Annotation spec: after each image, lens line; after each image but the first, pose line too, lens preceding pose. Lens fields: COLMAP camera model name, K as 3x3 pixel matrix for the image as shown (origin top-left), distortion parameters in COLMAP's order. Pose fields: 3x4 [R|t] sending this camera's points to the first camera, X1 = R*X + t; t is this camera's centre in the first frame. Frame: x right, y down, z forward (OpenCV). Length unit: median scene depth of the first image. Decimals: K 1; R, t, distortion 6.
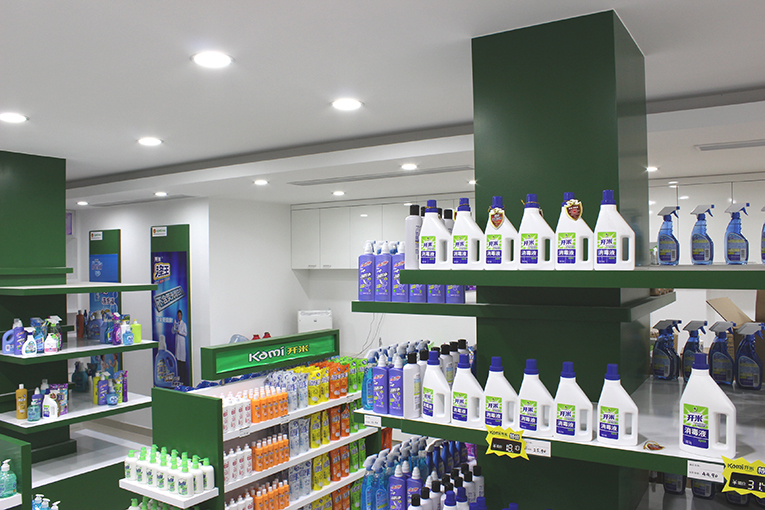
lens RADIAL K [[633.4, 0, 382.5], [0, 633.4, 255.0], [0, 0, 1]] dist [-0.155251, 0.118060]
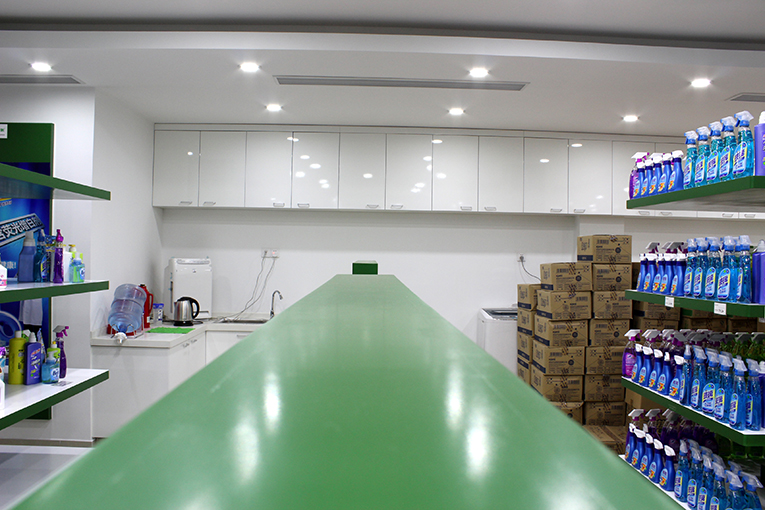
lens RADIAL K [[633.4, 0, 382.5], [0, 633.4, 255.0], [0, 0, 1]] dist [-0.155251, 0.118060]
pose [[0.827779, 0.024780, 0.560506, -0.509139], [-0.032372, 0.999469, 0.003621, 0.106634], [-0.560119, -0.021143, 0.828142, 0.326142]]
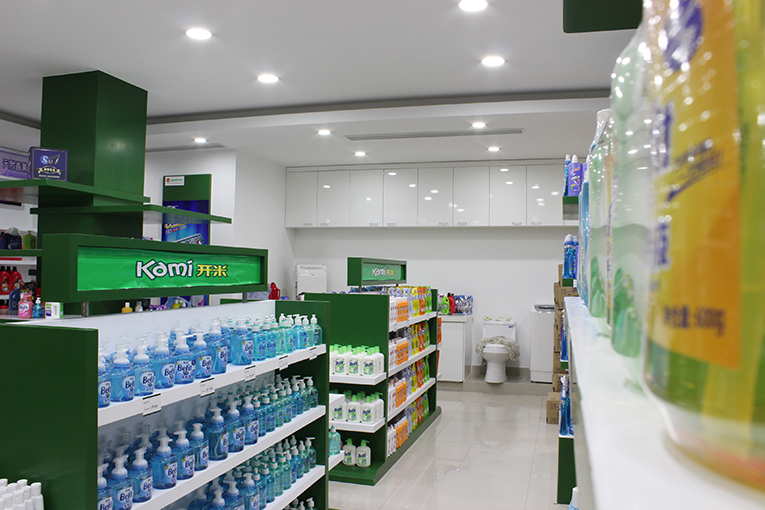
lens RADIAL K [[633.4, 0, 382.5], [0, 633.4, 255.0], [0, 0, 1]] dist [-0.155251, 0.118060]
pose [[0.957486, 0.031400, 0.286765, -0.441416], [-0.026980, 0.999449, -0.019352, 0.129179], [-0.287214, 0.010792, 0.957806, -0.096404]]
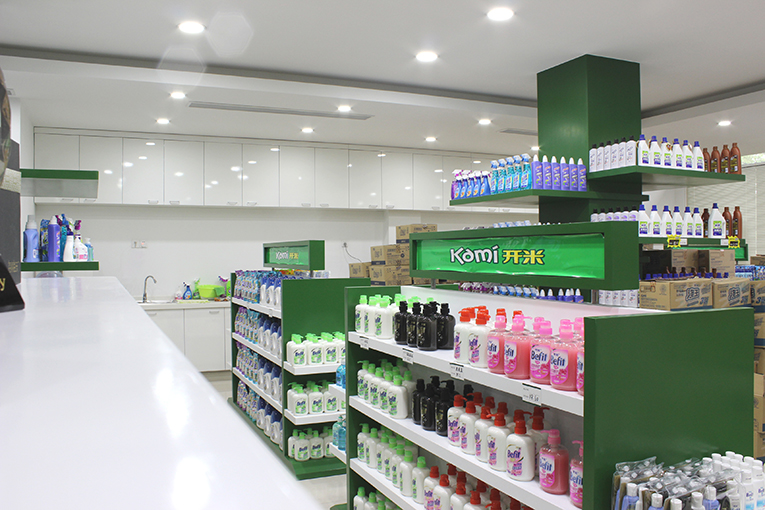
lens RADIAL K [[660.6, 0, 382.5], [0, 660.6, 255.0], [0, 0, 1]] dist [-0.120060, 0.009537]
pose [[0.548794, 0.004664, 0.835944, -0.916650], [-0.007710, 0.999970, -0.000518, 0.135700], [-0.835922, -0.006161, 0.548814, 0.215533]]
